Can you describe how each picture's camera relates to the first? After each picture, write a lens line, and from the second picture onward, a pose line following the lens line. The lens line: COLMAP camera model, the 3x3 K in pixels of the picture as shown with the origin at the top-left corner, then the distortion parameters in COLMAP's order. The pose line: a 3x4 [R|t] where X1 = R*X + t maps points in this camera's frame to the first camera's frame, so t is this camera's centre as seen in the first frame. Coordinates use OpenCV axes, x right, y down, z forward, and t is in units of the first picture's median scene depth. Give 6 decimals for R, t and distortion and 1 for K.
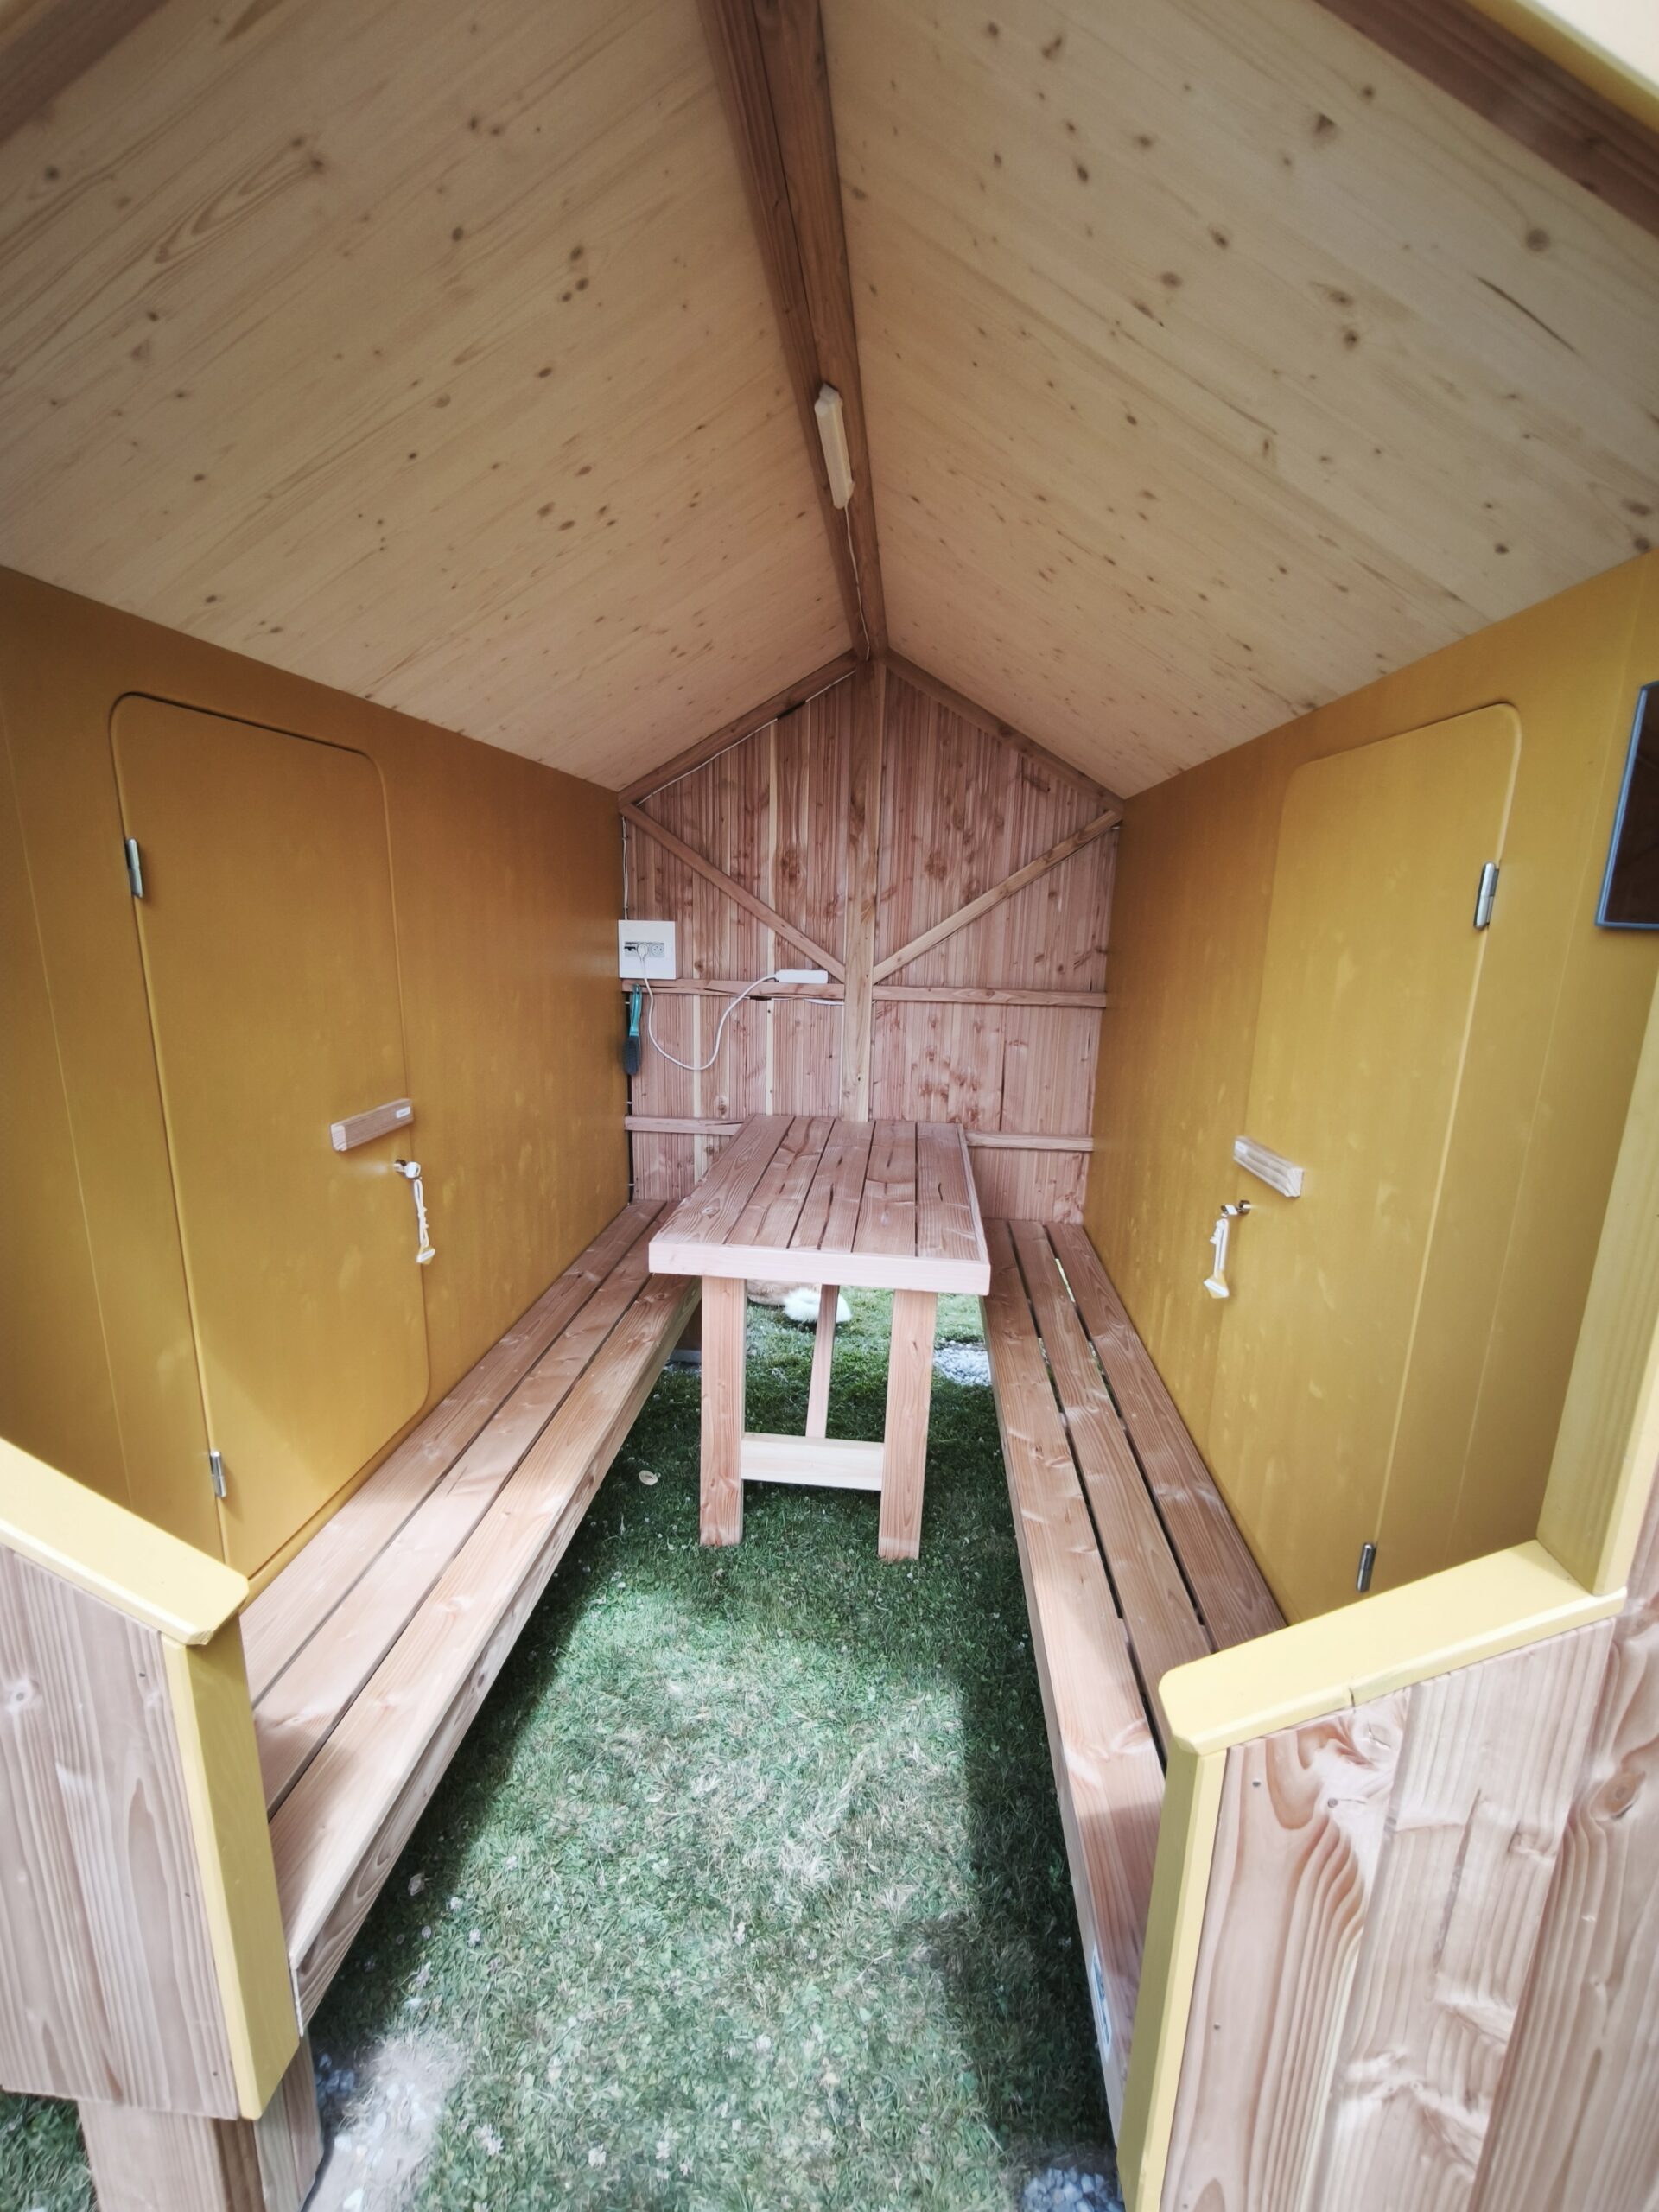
lens RADIAL K [[921.0, 0, 824.2], [0, 921.0, 1109.0], [0, 0, 1]] dist [-0.002938, -0.000543]
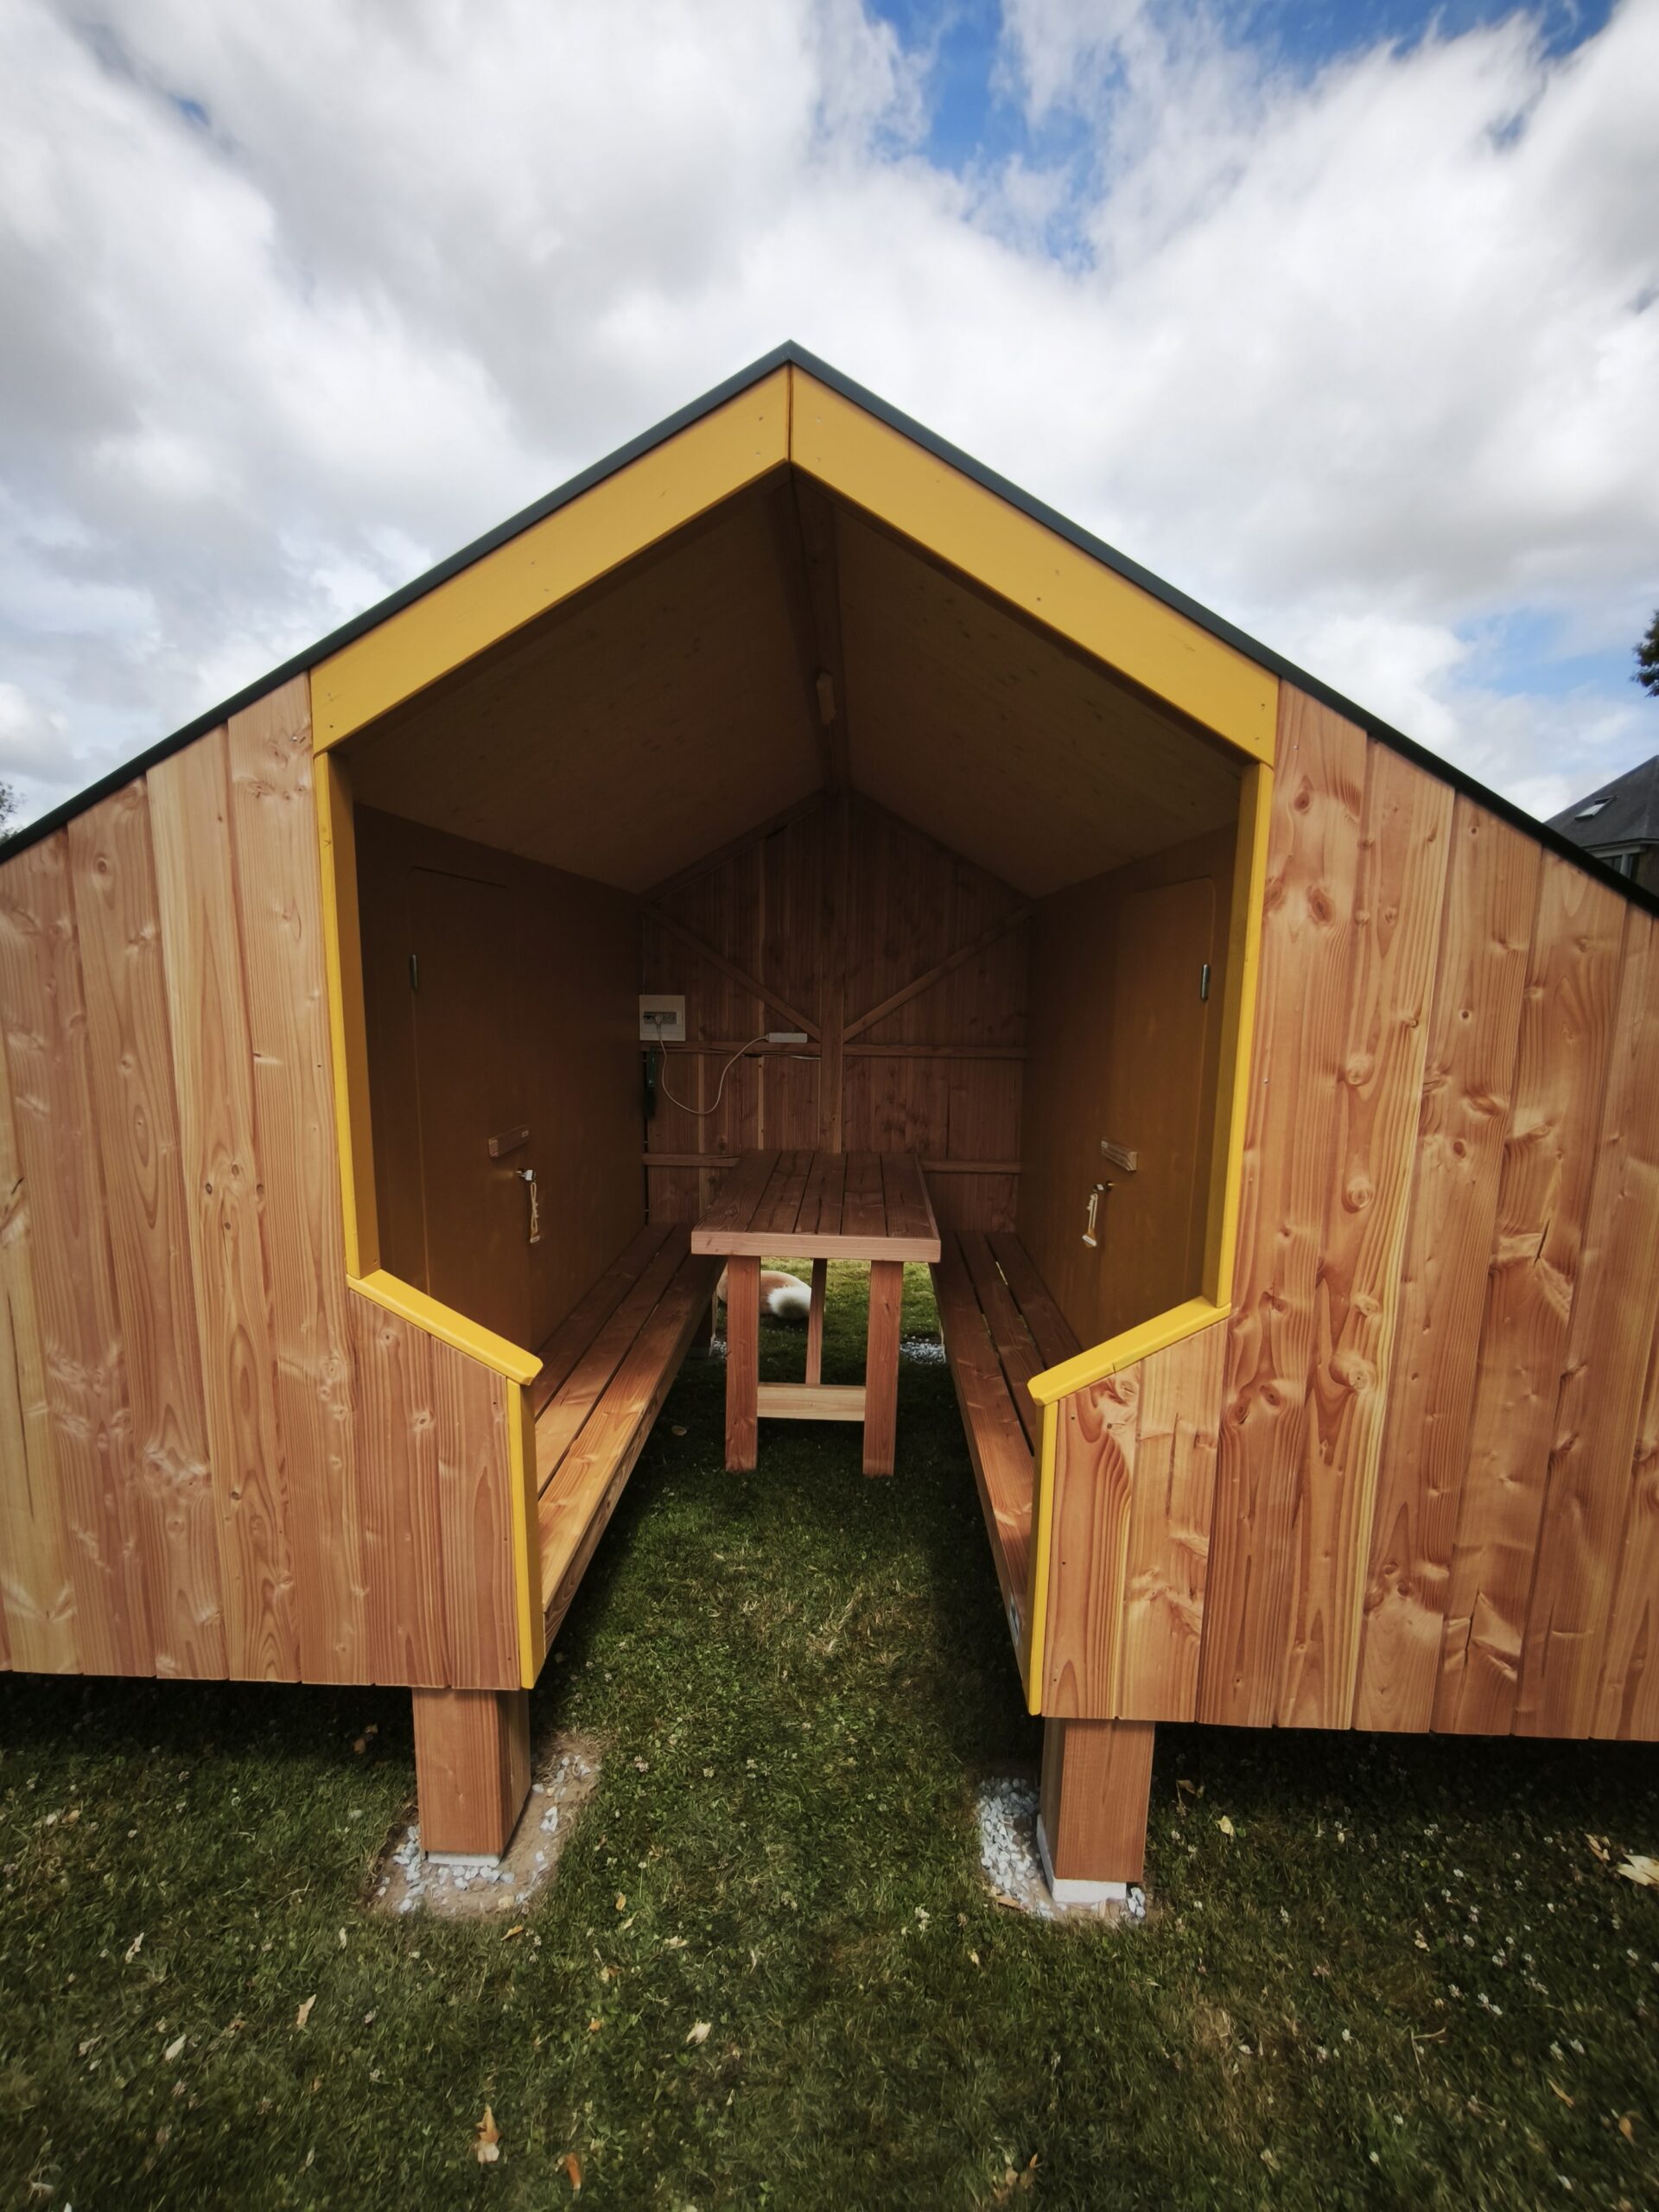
lens RADIAL K [[921.0, 0, 824.2], [0, 921.0, 1109.0], [0, 0, 1]] dist [-0.002938, -0.000543]
pose [[0.998458, -0.016542, 0.052983, -0.066496], [0.020249, 0.997327, -0.070208, 0.067417], [-0.051680, 0.071172, 0.996124, -0.393869]]
